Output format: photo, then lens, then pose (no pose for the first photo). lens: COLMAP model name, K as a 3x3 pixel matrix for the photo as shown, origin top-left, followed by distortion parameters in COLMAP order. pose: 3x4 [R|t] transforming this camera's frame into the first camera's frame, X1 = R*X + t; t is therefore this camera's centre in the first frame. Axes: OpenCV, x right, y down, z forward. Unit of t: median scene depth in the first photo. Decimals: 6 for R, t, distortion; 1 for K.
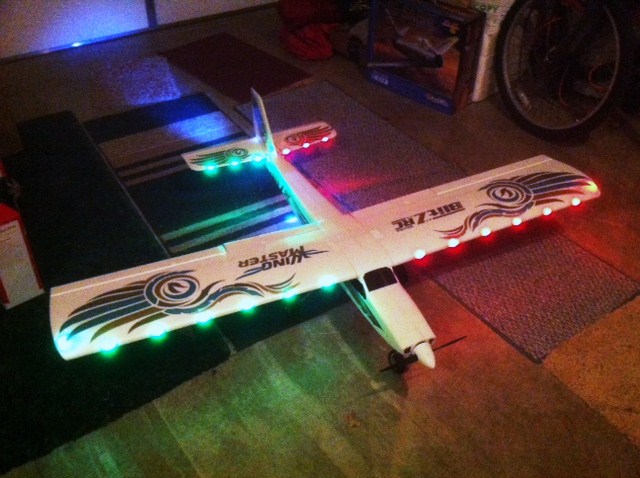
lens RADIAL K [[607.1, 0, 329.1], [0, 607.1, 252.0], [0, 0, 1]] dist [0.080015, -0.245692]
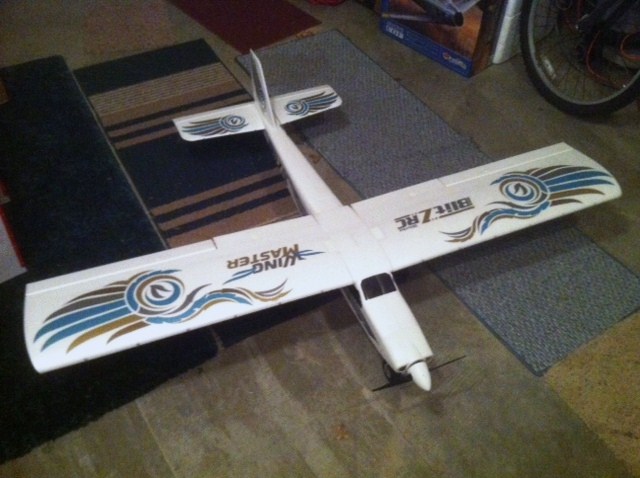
lens RADIAL K [[607.1, 0, 329.1], [0, 607.1, 252.0], [0, 0, 1]] dist [0.080015, -0.245692]
pose [[0.998877, 0.046900, -0.006722, 0.011778], [-0.045671, 0.990878, 0.126788, -0.117255], [0.012607, -0.126339, 0.991907, 0.072559]]
